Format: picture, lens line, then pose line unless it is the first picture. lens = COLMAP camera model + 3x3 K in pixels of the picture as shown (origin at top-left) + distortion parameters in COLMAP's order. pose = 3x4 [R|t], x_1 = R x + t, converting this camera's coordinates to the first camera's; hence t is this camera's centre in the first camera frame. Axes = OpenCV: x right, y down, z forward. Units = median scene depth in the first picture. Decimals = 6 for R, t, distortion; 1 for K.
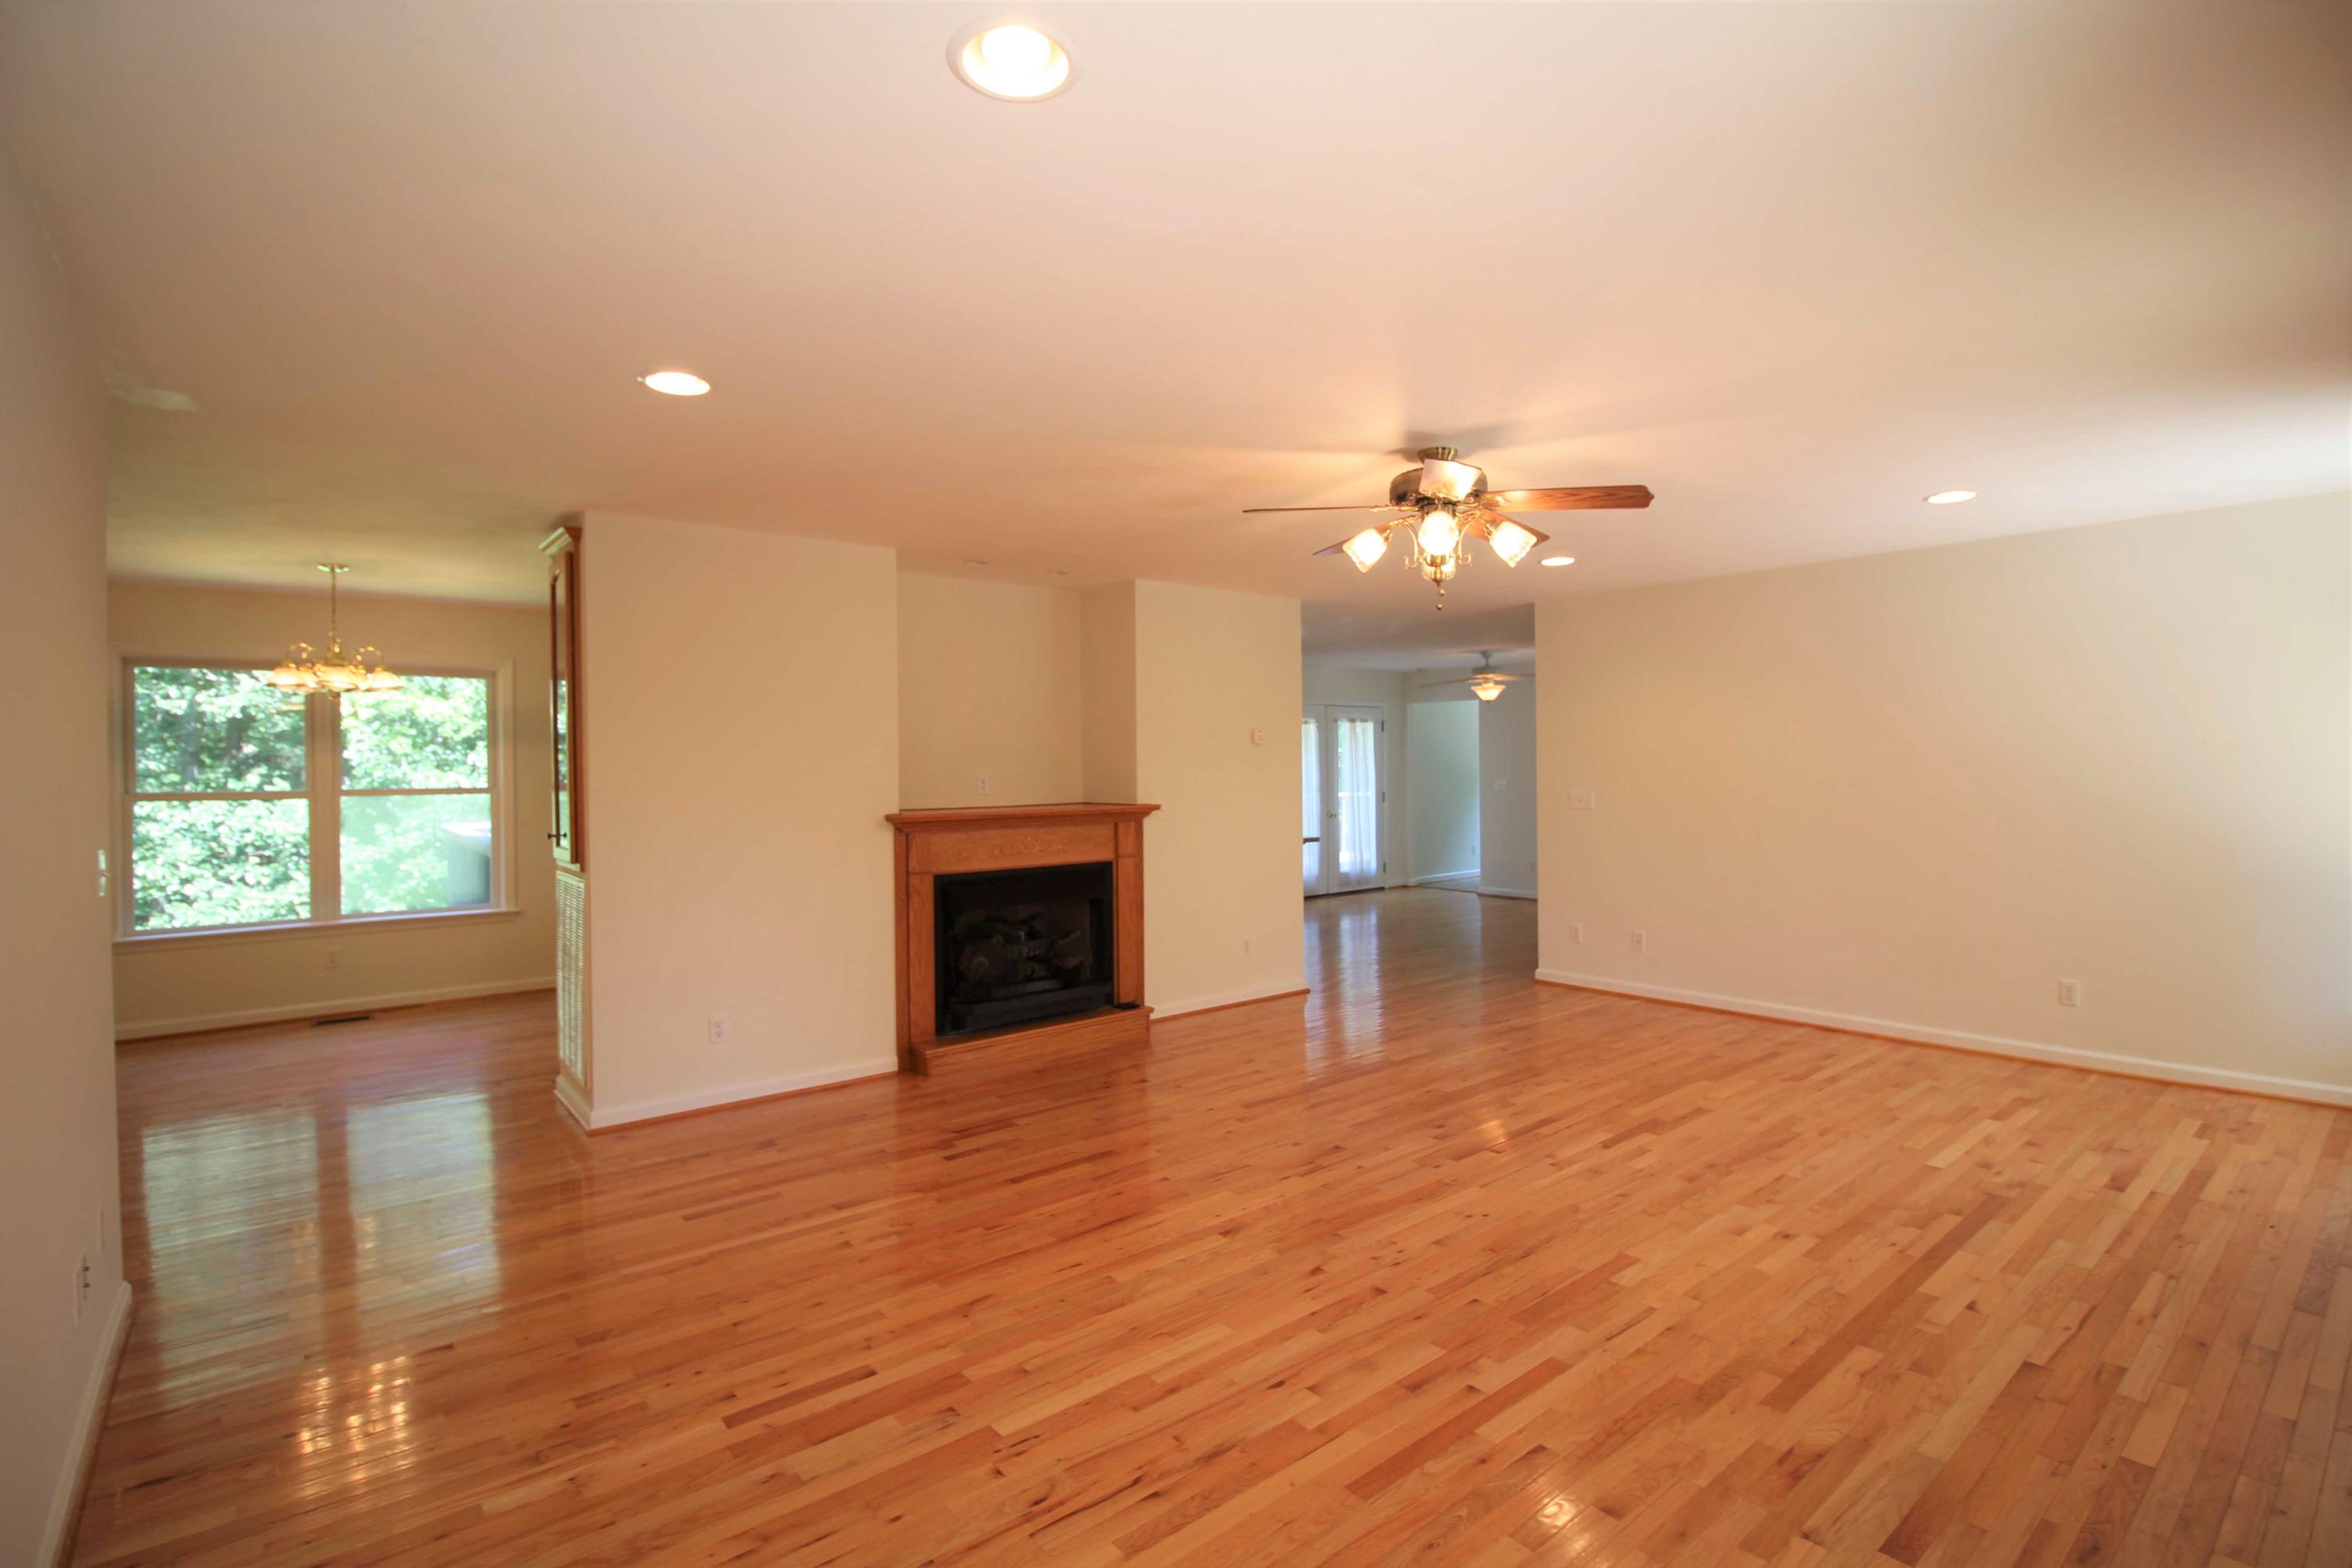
lens RADIAL K [[1092.0, 0, 1175.8], [0, 1092.0, 771.9], [0, 0, 1]] dist [0.002564, -0.010267]
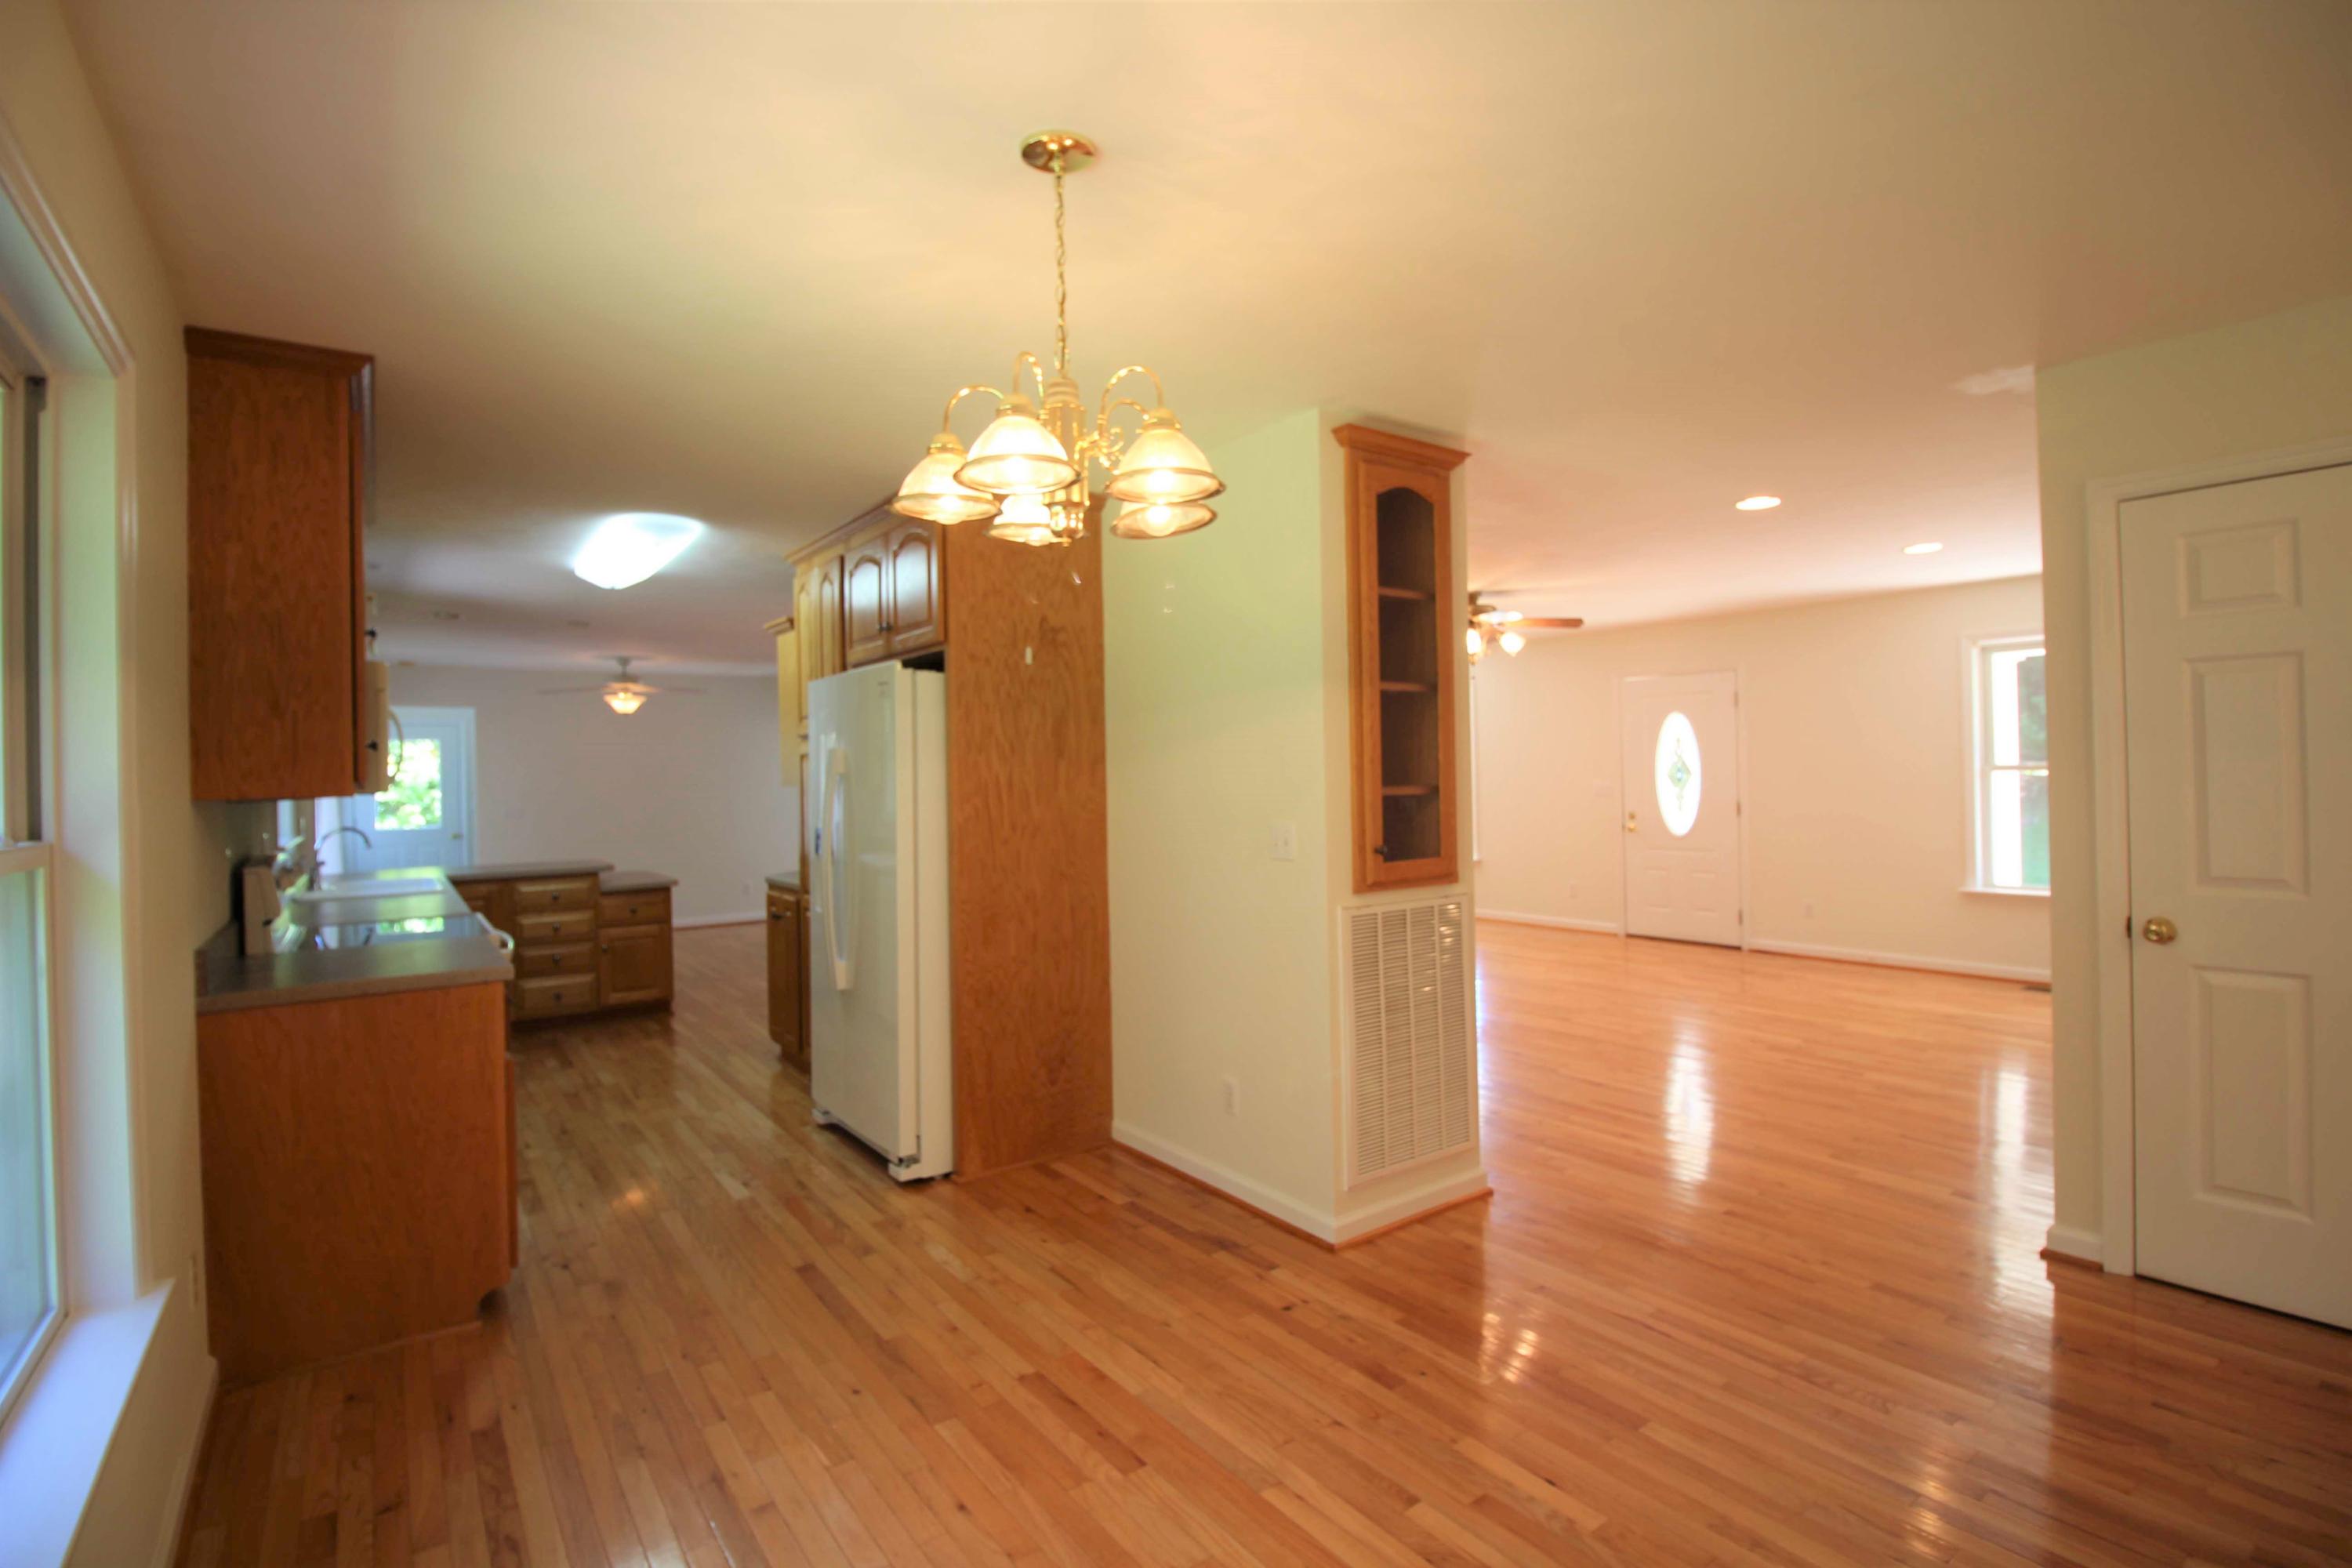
lens RADIAL K [[1092.0, 0, 1175.8], [0, 1092.0, 771.9], [0, 0, 1]] dist [0.002564, -0.010267]
pose [[0.057496, 0.010804, 0.998287, -1.639067], [0.026028, 0.999585, -0.012317, 0.016986], [-0.998006, 0.026691, 0.057191, 1.398747]]
